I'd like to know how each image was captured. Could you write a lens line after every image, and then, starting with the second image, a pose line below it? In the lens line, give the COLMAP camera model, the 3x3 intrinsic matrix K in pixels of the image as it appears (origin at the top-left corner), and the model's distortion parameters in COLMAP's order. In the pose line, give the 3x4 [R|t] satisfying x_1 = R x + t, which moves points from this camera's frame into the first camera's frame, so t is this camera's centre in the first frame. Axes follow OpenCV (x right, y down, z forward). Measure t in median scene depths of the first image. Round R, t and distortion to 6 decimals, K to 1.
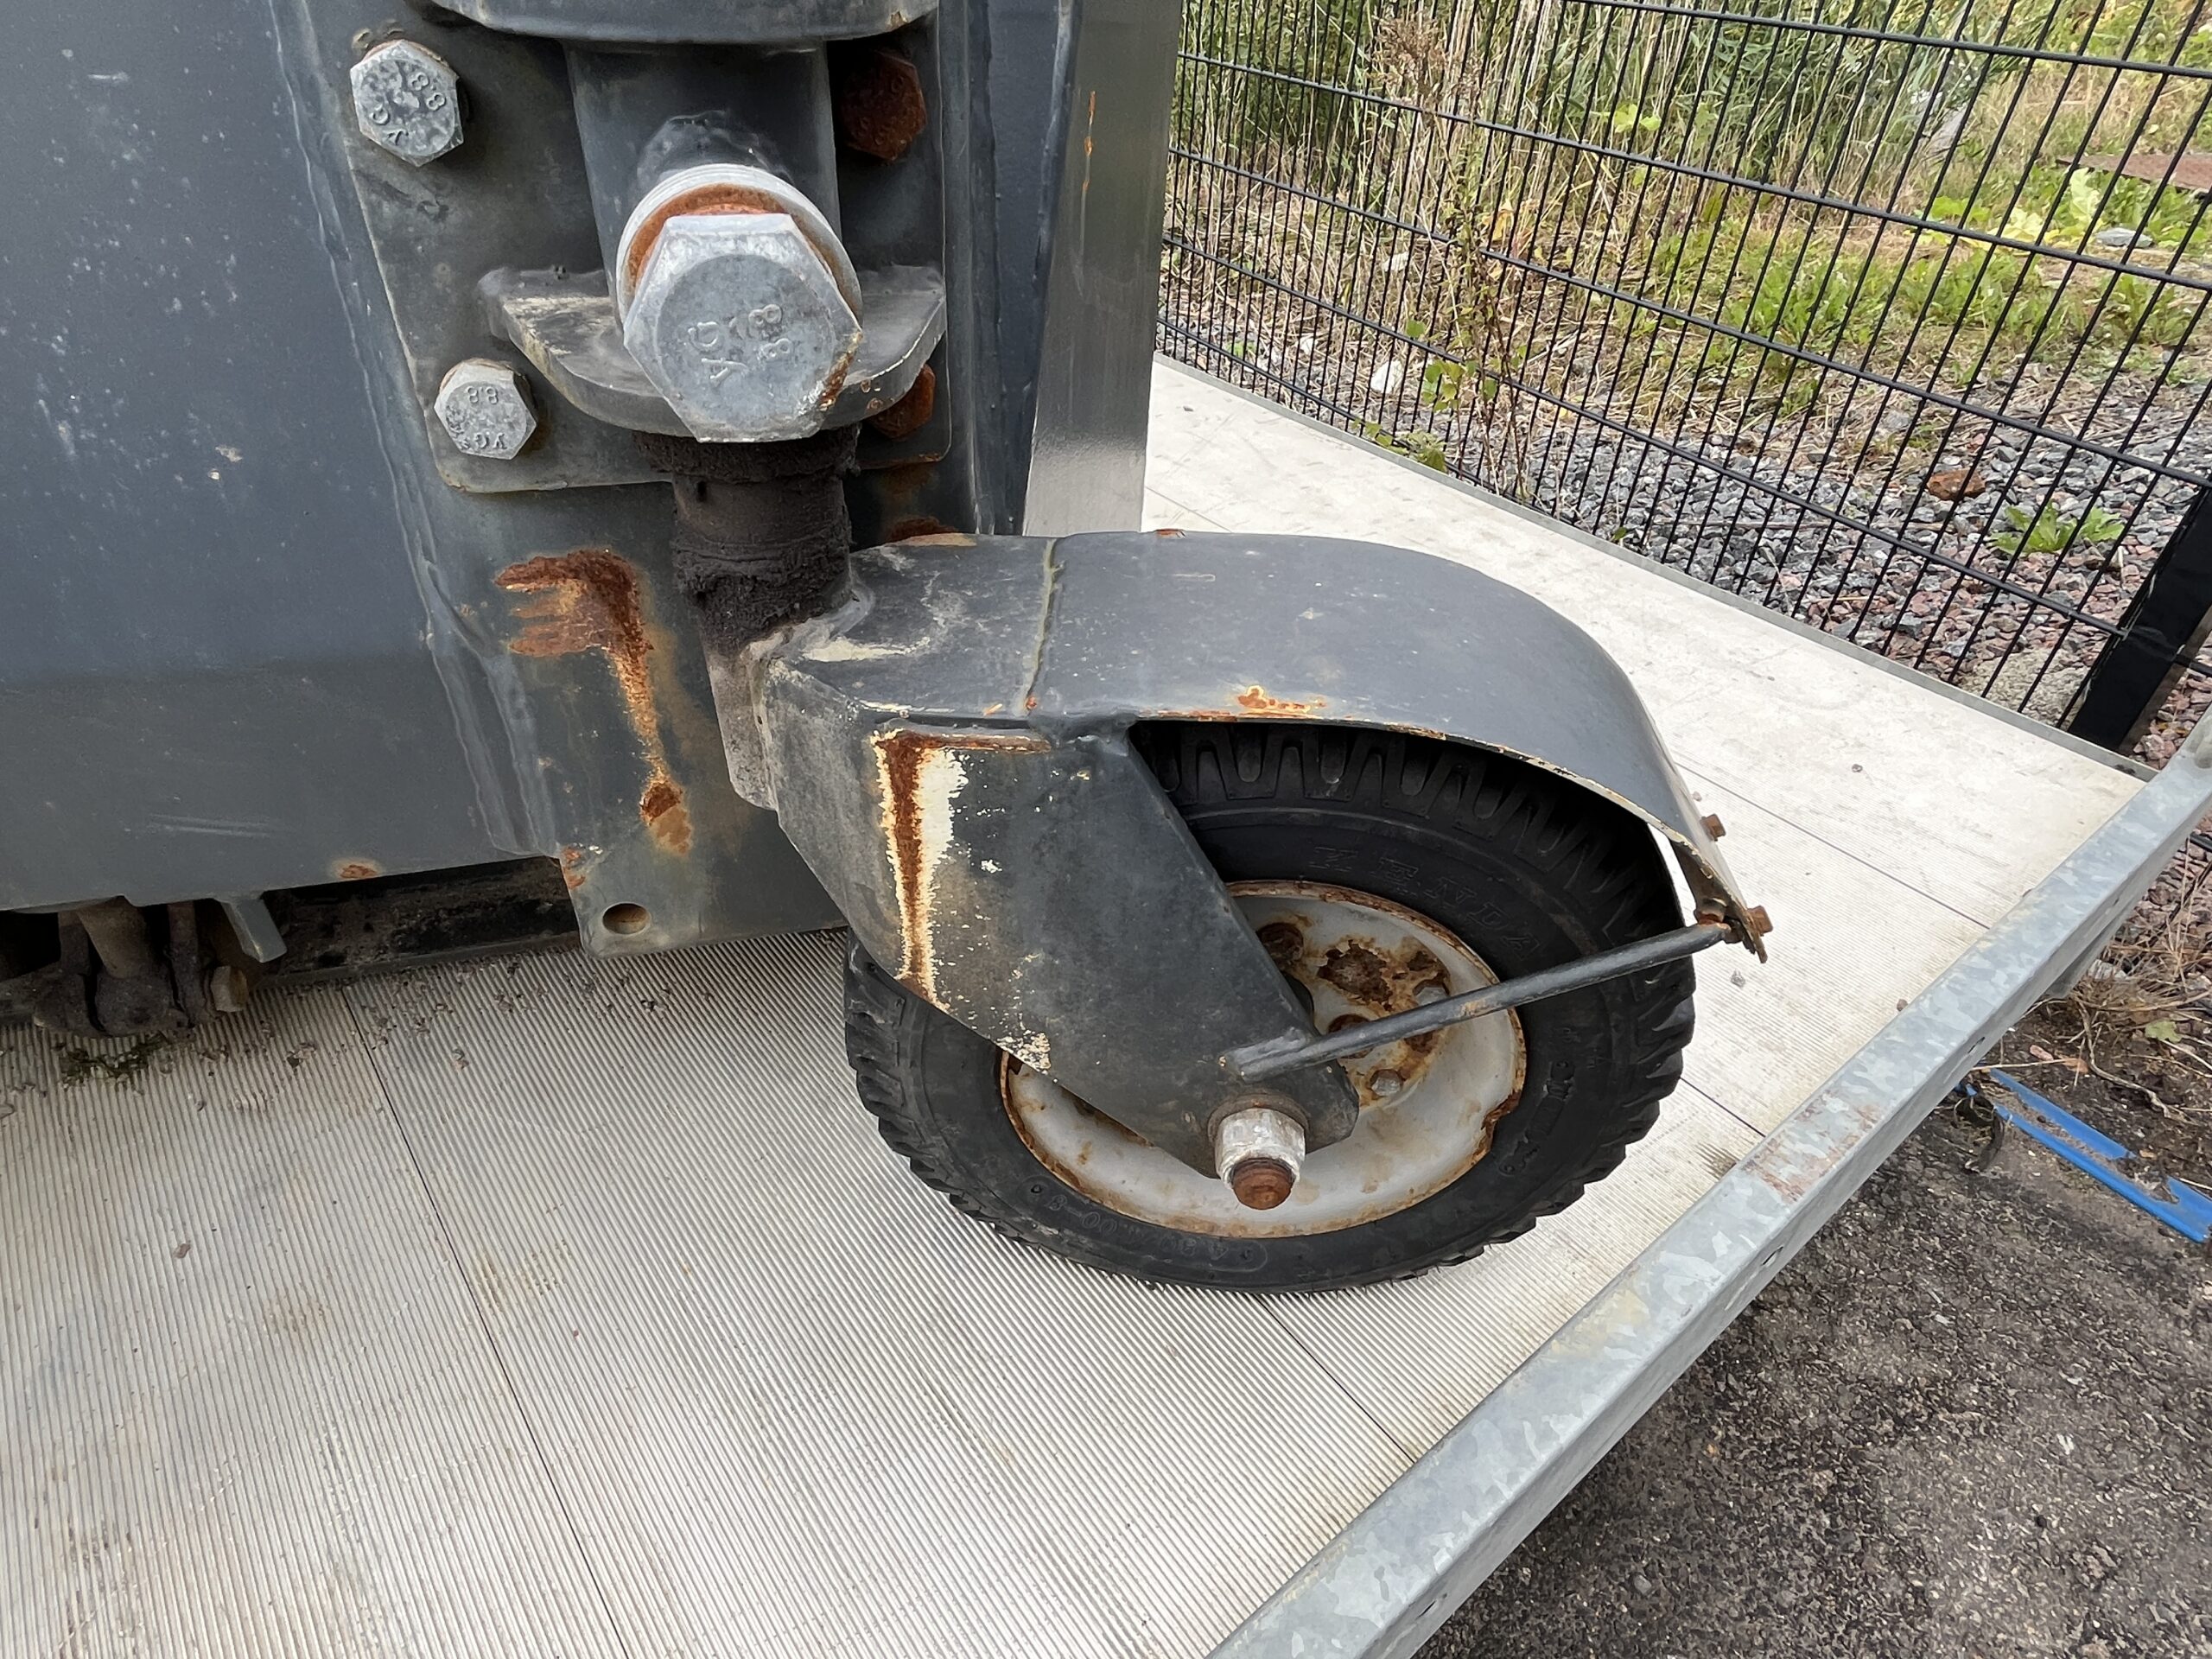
lens RADIAL K [[1247.5, 0, 1106.0], [0, 1247.5, 829.5], [0, 0, 1]] dist [-0.001813, -0.000519]
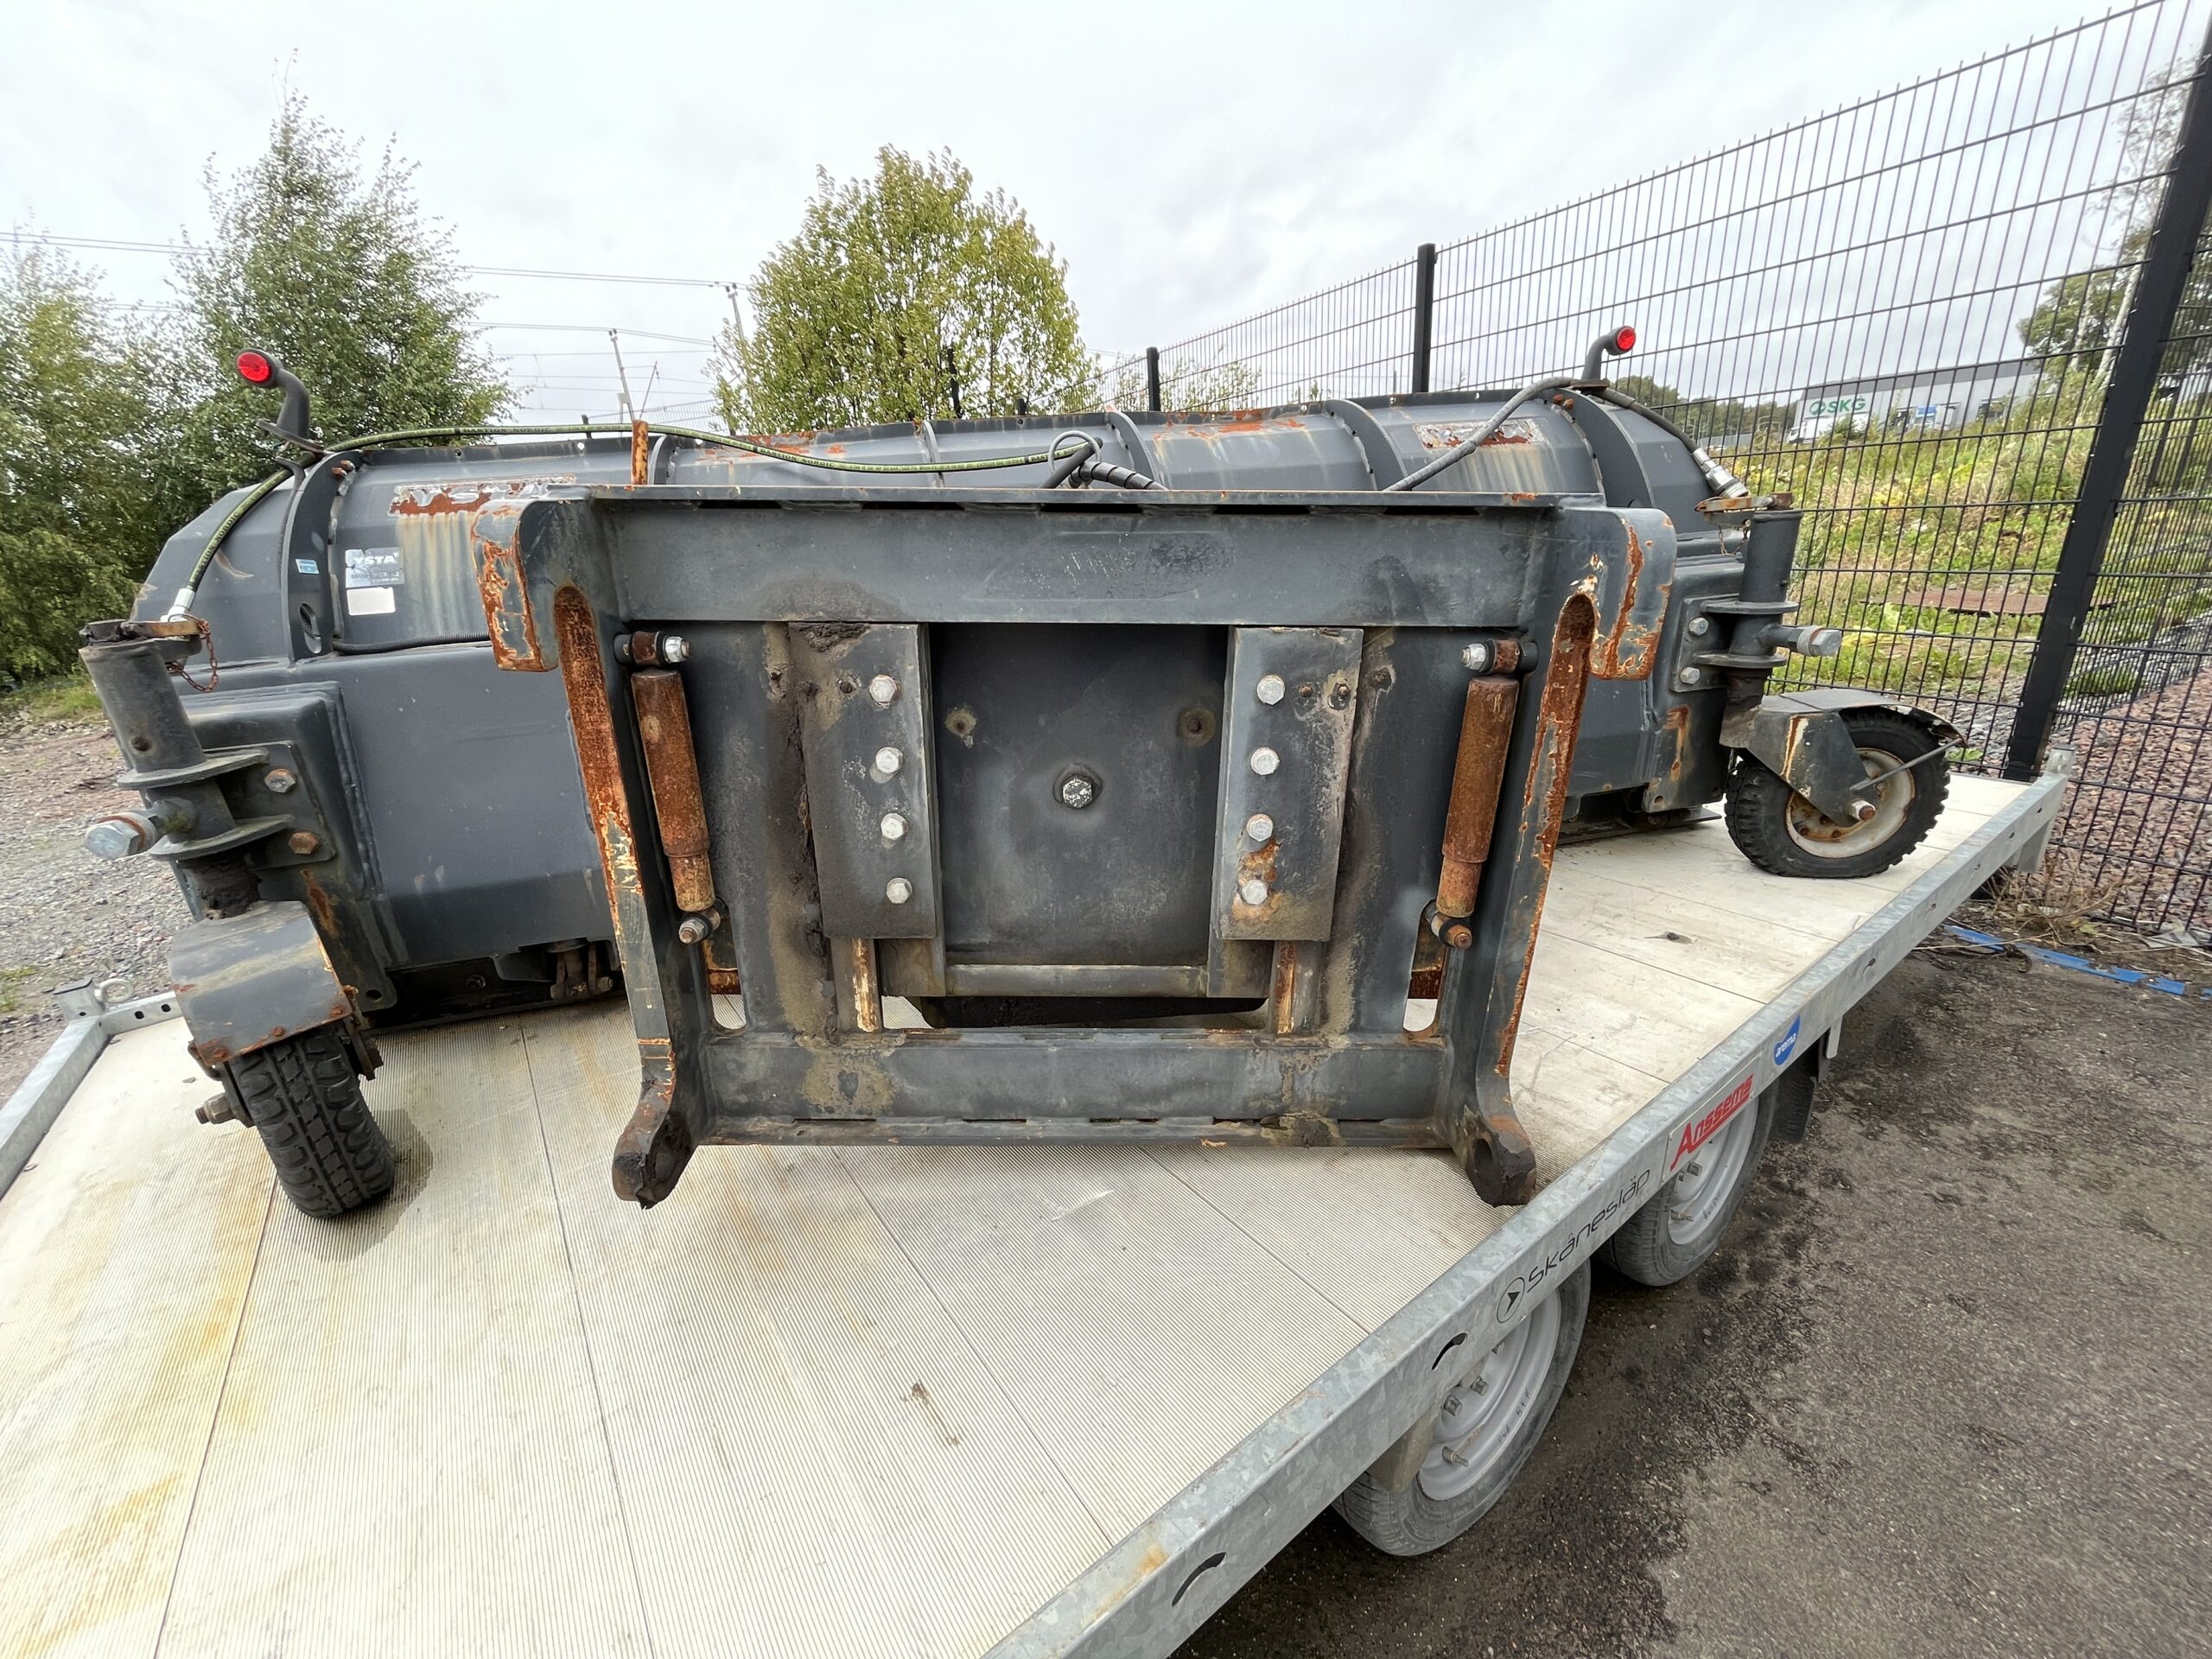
lens RADIAL K [[886.0, 0, 1060.3], [0, 886.0, 838.4], [0, 0, 1]] dist [-0.001067, 0.000196]
pose [[0.990526, -0.081862, -0.110262, -2.427466], [0.044414, 0.950719, -0.306856, 1.211035], [0.129948, 0.299051, 0.945348, -2.431974]]
